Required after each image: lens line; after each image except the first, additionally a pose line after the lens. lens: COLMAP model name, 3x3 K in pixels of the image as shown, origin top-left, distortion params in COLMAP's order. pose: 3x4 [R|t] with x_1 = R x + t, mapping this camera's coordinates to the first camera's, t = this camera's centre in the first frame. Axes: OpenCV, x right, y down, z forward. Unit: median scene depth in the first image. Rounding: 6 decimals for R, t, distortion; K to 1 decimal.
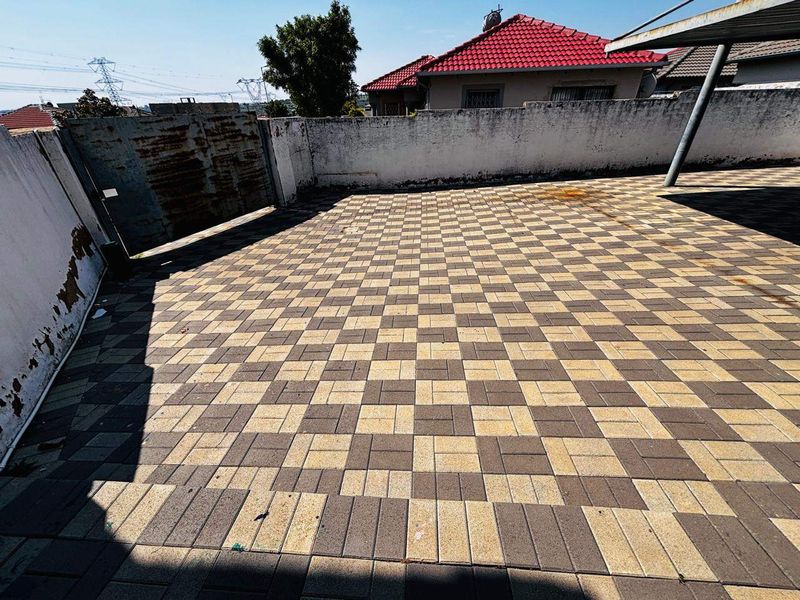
lens RADIAL K [[328.2, 0, 397.1], [0, 328.2, 299.6], [0, 0, 1]] dist [-0.001947, -0.000398]
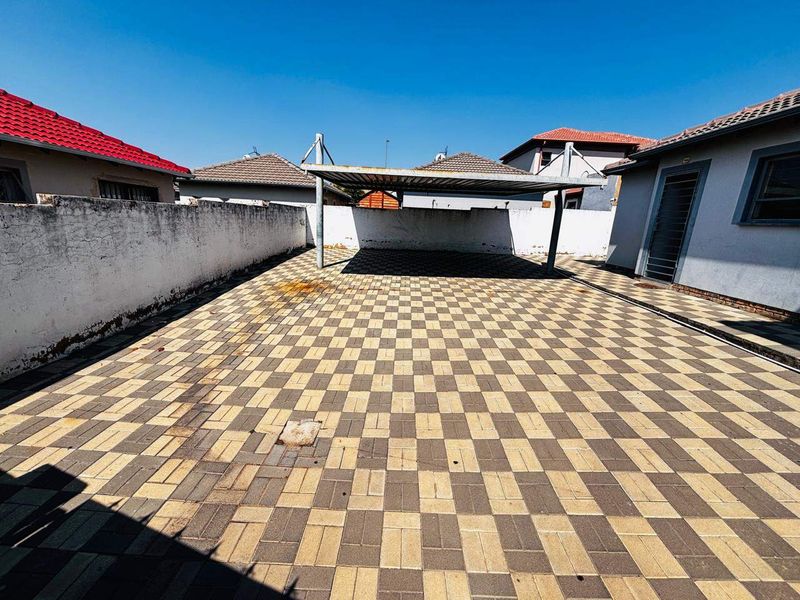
lens RADIAL K [[328.2, 0, 397.1], [0, 328.2, 299.6], [0, 0, 1]] dist [-0.001947, -0.000398]
pose [[-0.011486, -0.216672, 0.976177, -0.433647], [0.478172, 0.856193, 0.195667, -0.315027], [-0.878191, 0.469028, 0.093773, 0.609177]]
